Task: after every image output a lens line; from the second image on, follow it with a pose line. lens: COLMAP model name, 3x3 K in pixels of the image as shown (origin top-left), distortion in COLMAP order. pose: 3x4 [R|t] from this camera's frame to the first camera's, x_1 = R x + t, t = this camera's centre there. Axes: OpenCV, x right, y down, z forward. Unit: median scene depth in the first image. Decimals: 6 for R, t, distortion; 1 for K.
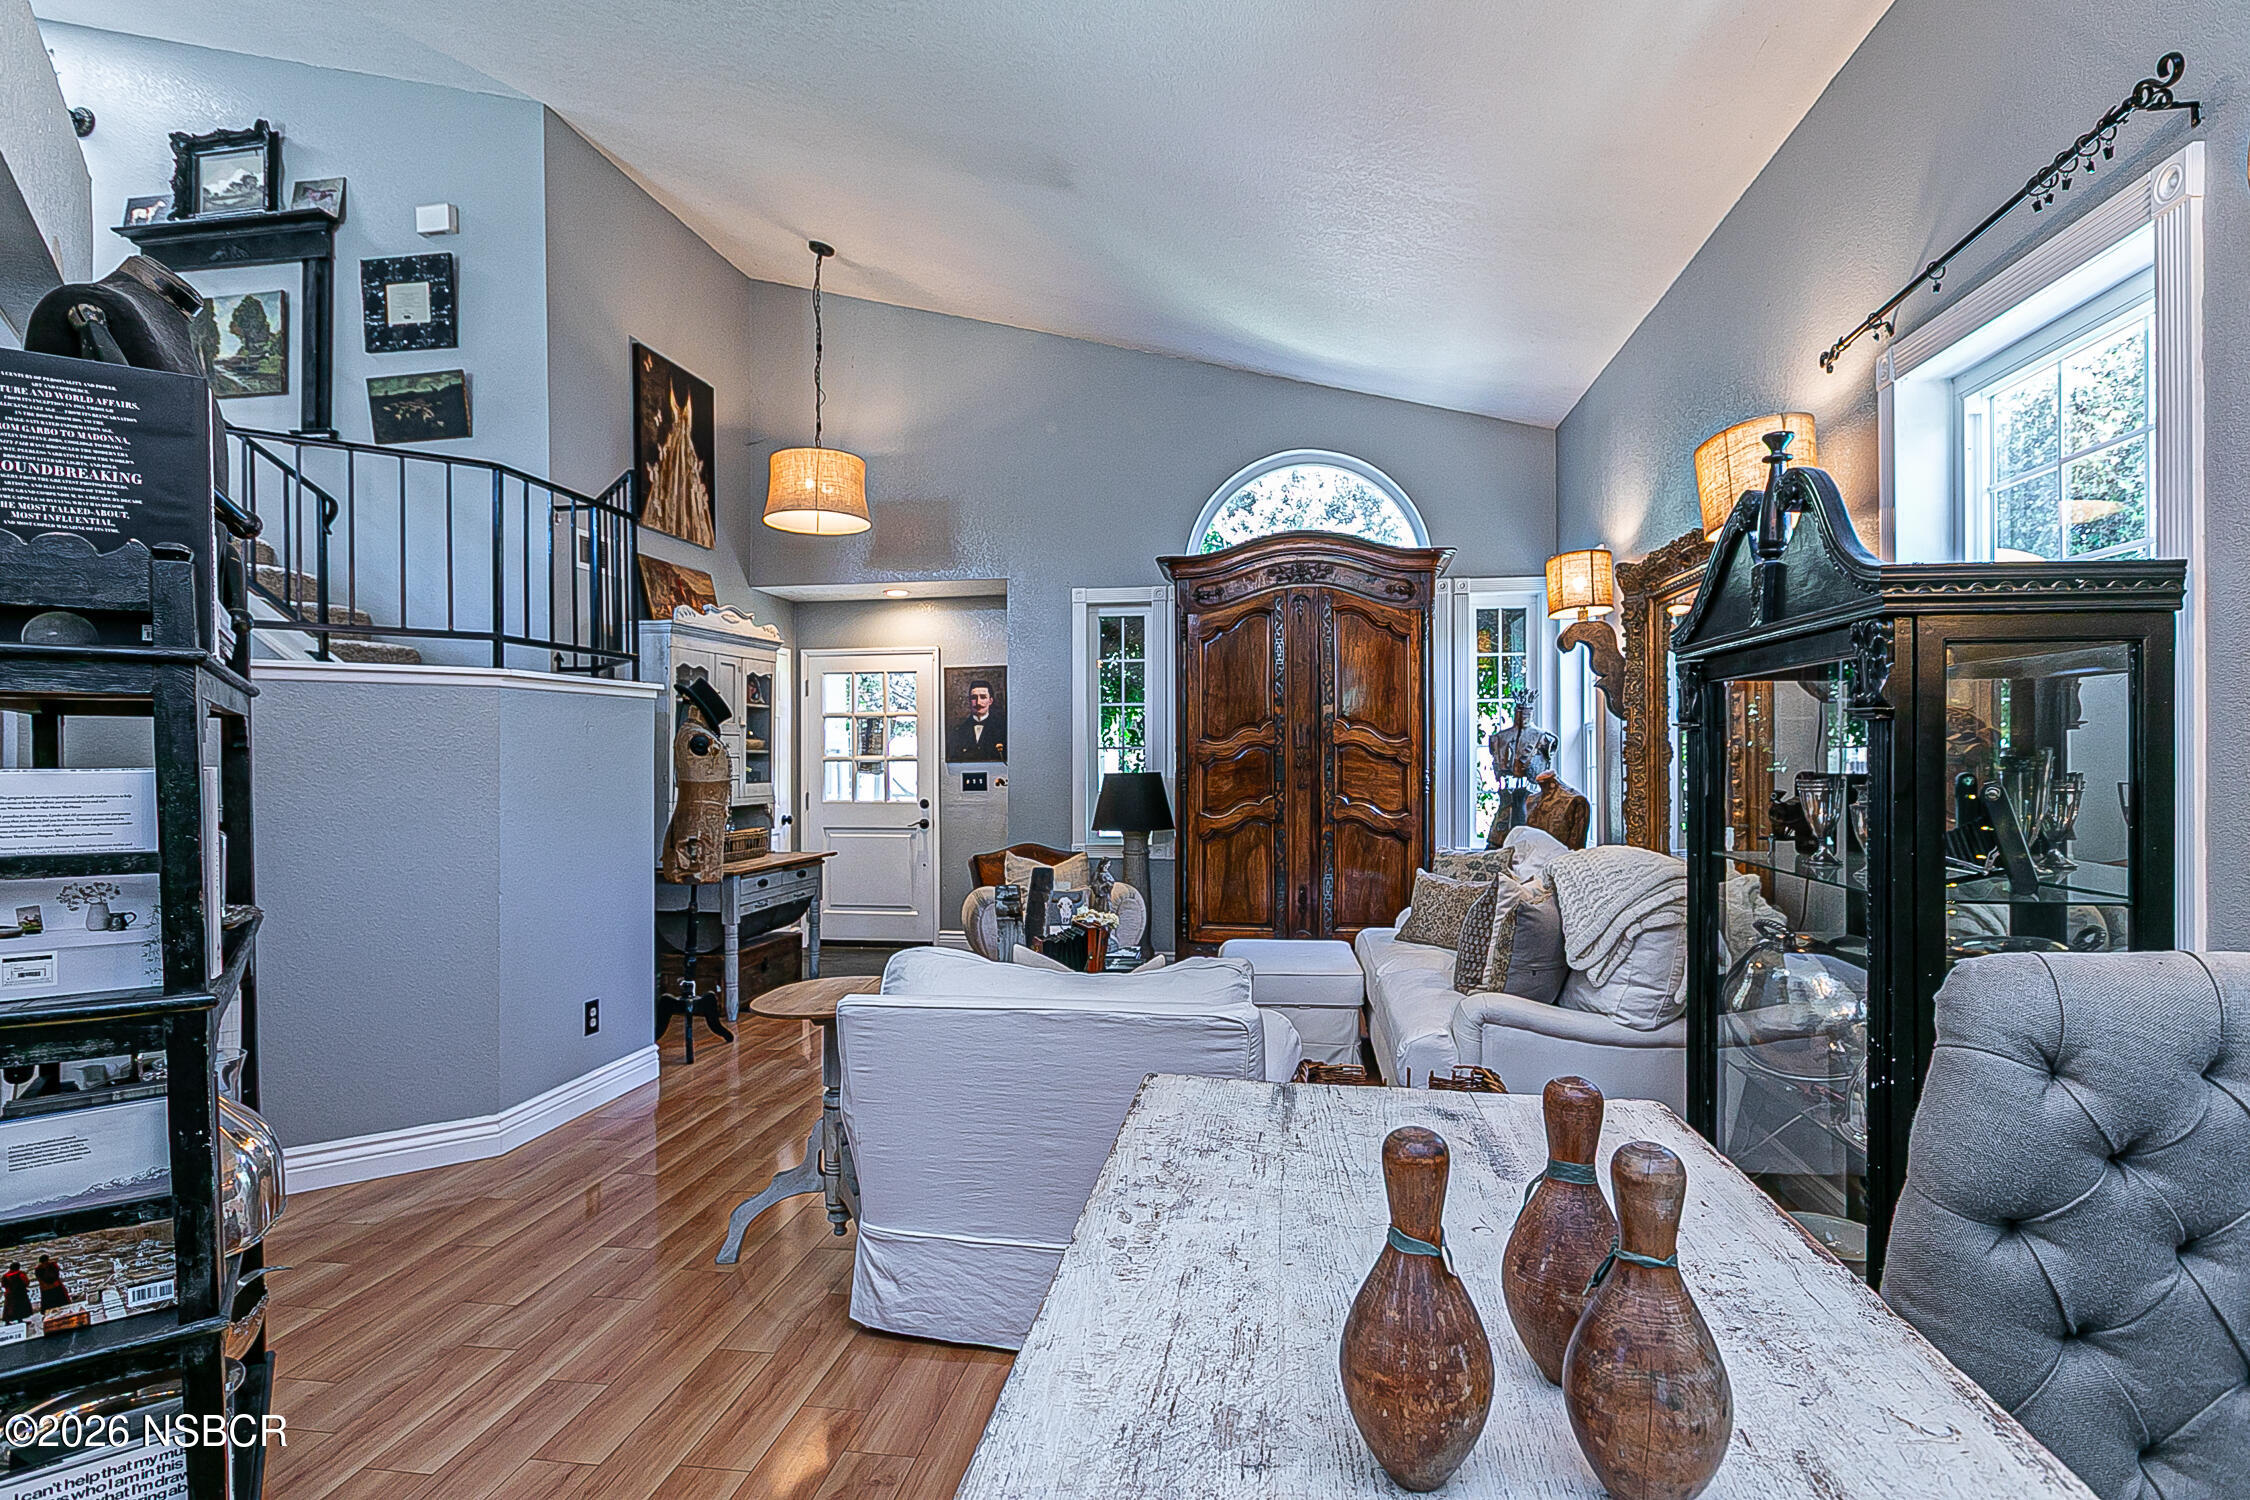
lens RADIAL K [[1158.9, 0, 1120.2], [0, 1158.9, 753.8], [0, 0, 1]] dist [0.001970, 0.000321]
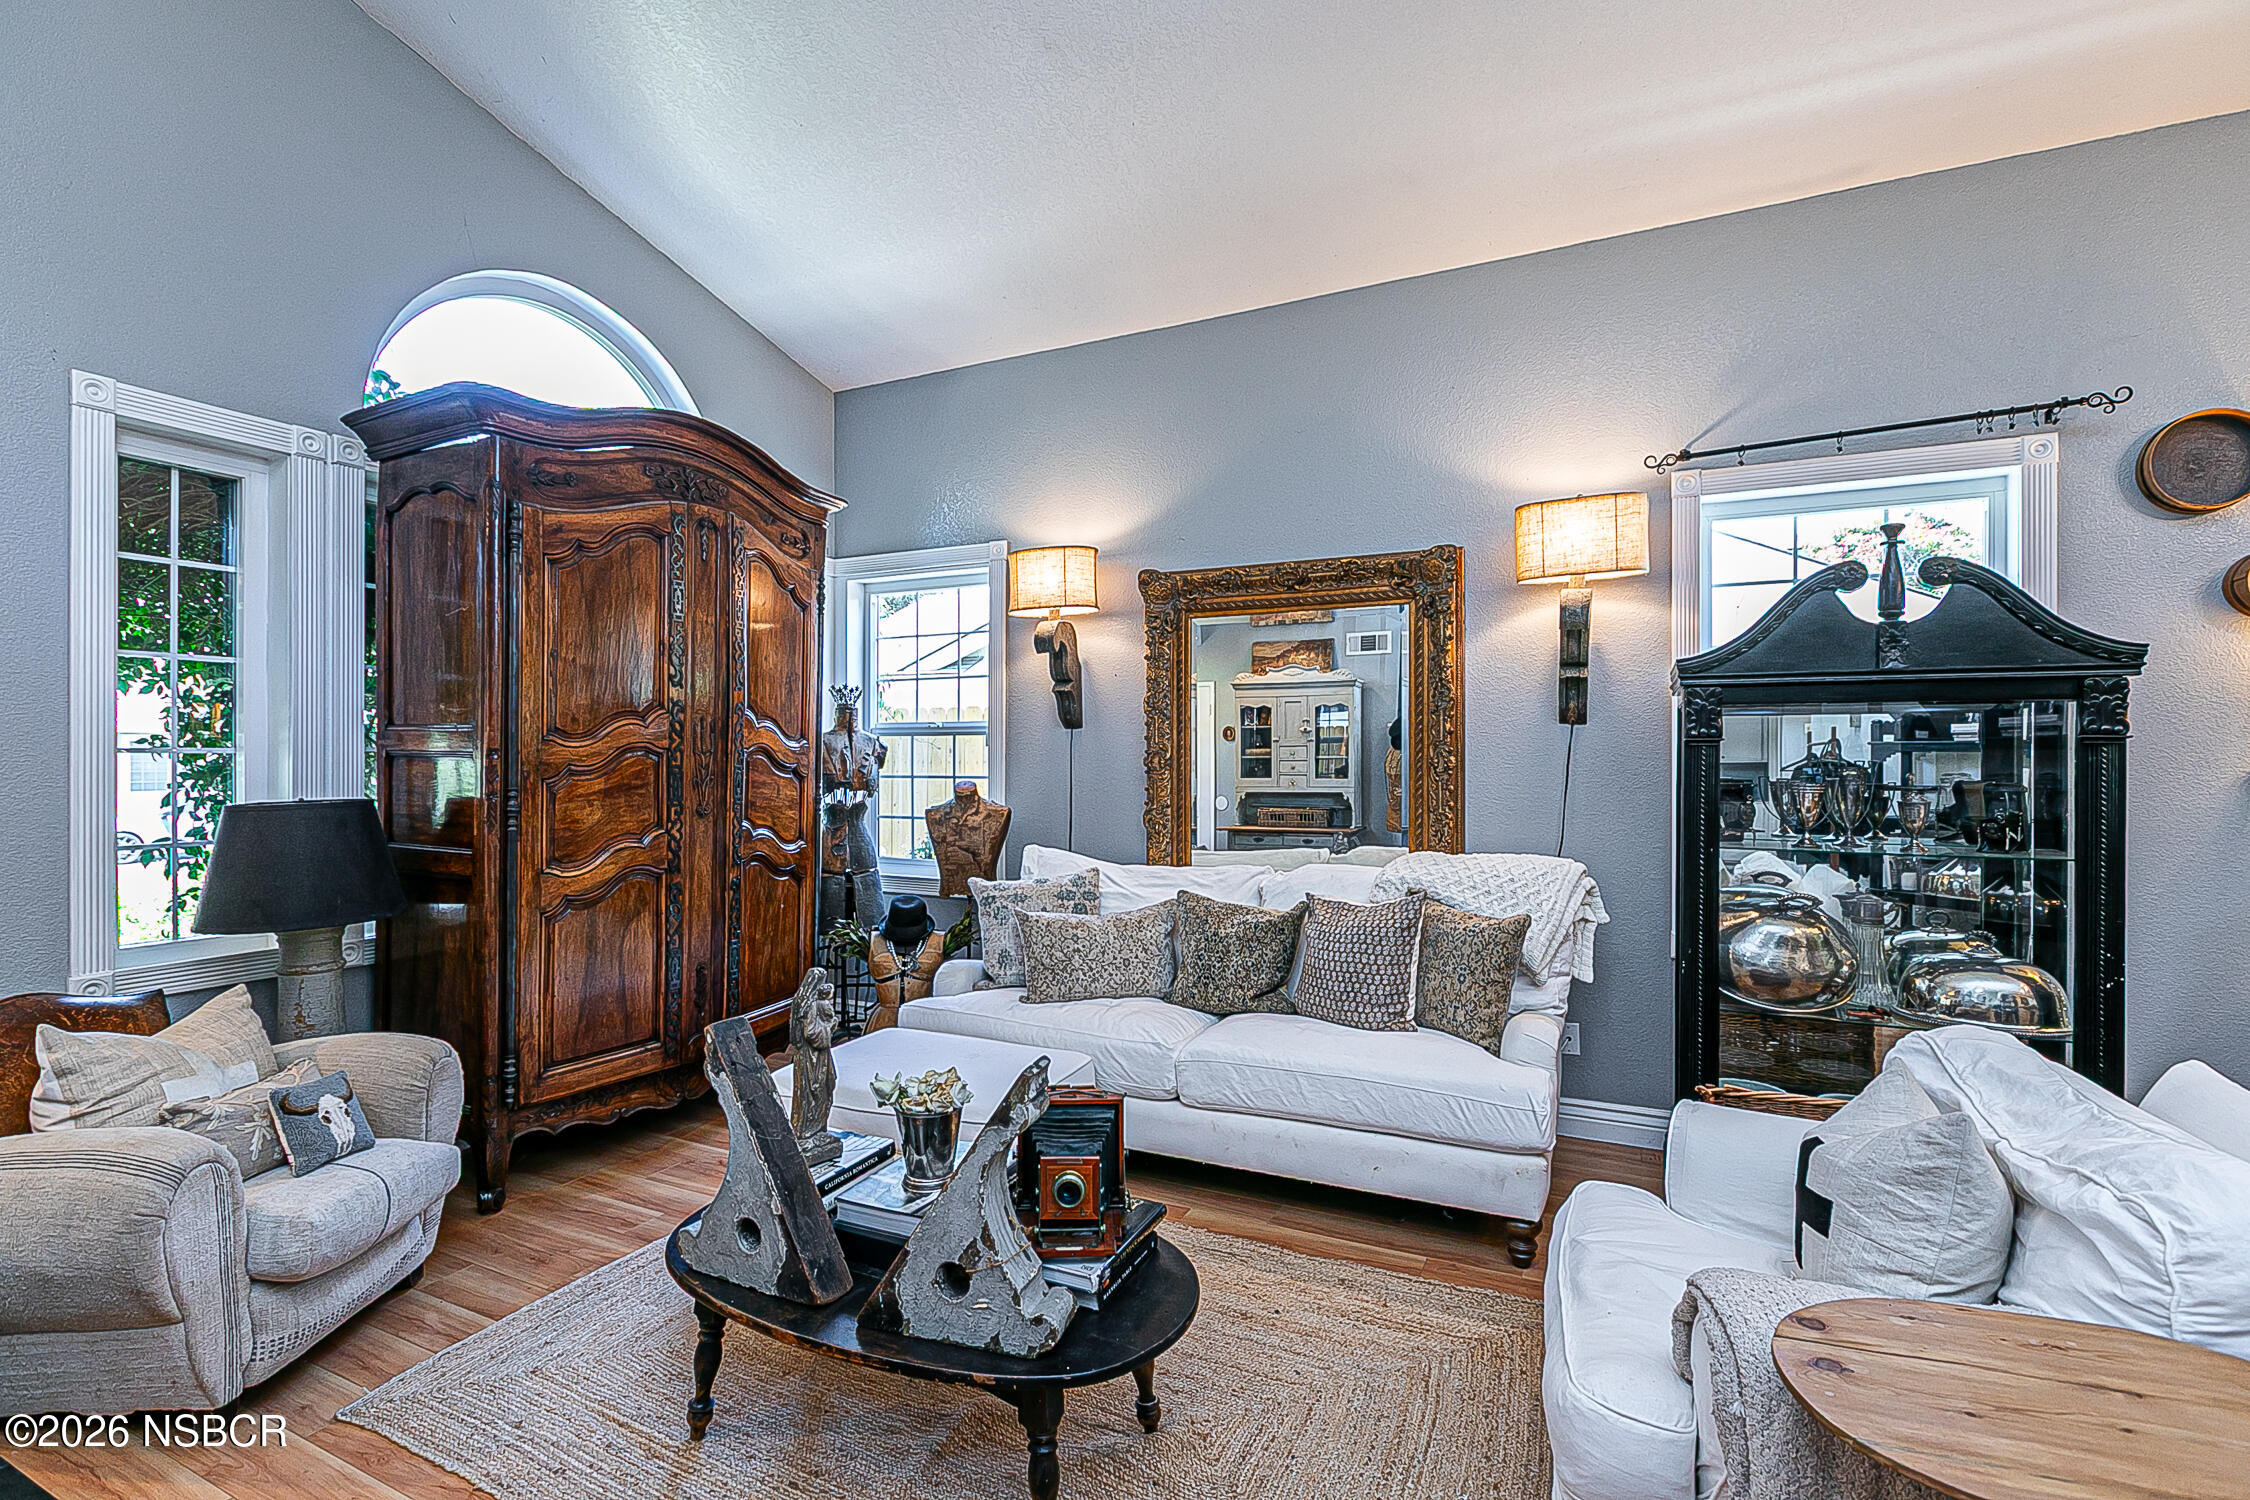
lens RADIAL K [[1043.3, 0, 1119.6], [0, 1043.3, 756.9], [0, 0, 1]] dist [-0.003961, -0.001620]
pose [[0.291383, 0.005024, 0.956593, -0.330938], [-0.002670, 0.999987, -0.004439, -0.001203], [-0.956603, -0.001260, 0.291392, 0.595105]]
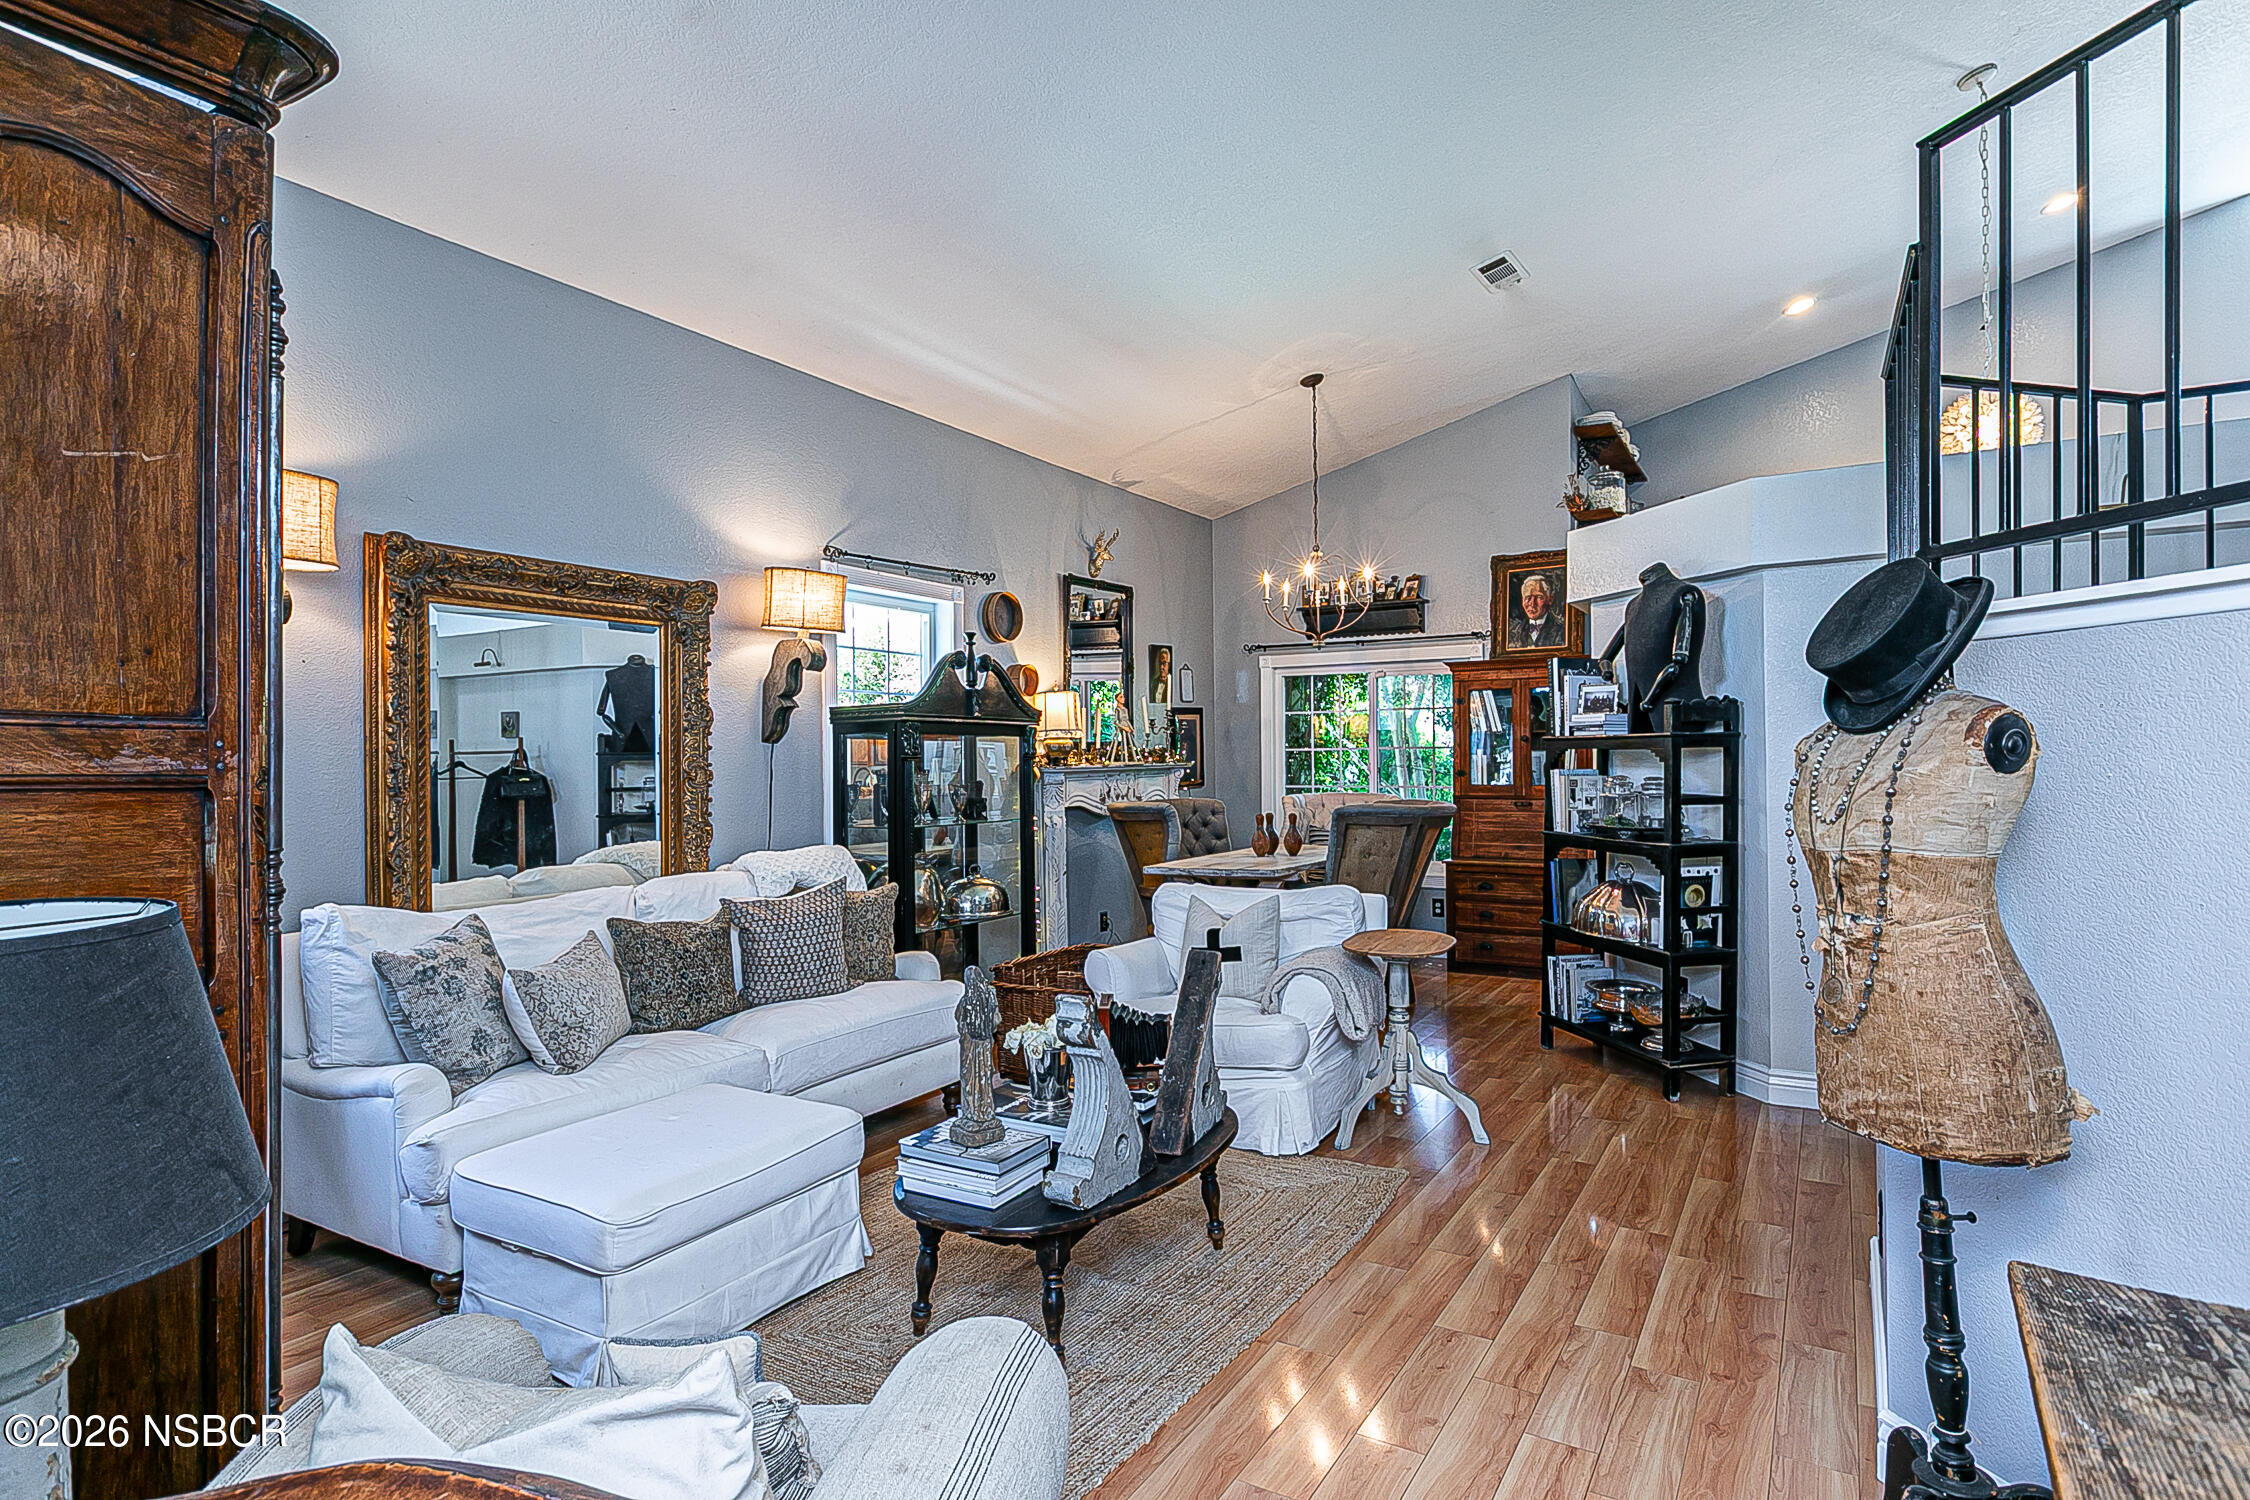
lens RADIAL K [[1158.9, 0, 1131.1], [0, 1158.9, 755.6], [0, 0, 1]] dist [0.001970, 0.000321]
pose [[-0.928218, 0.009260, 0.371922, -0.232843], [0.007710, 0.999954, -0.005653, -0.007458], [-0.371958, -0.002380, -0.928247, 1.212896]]
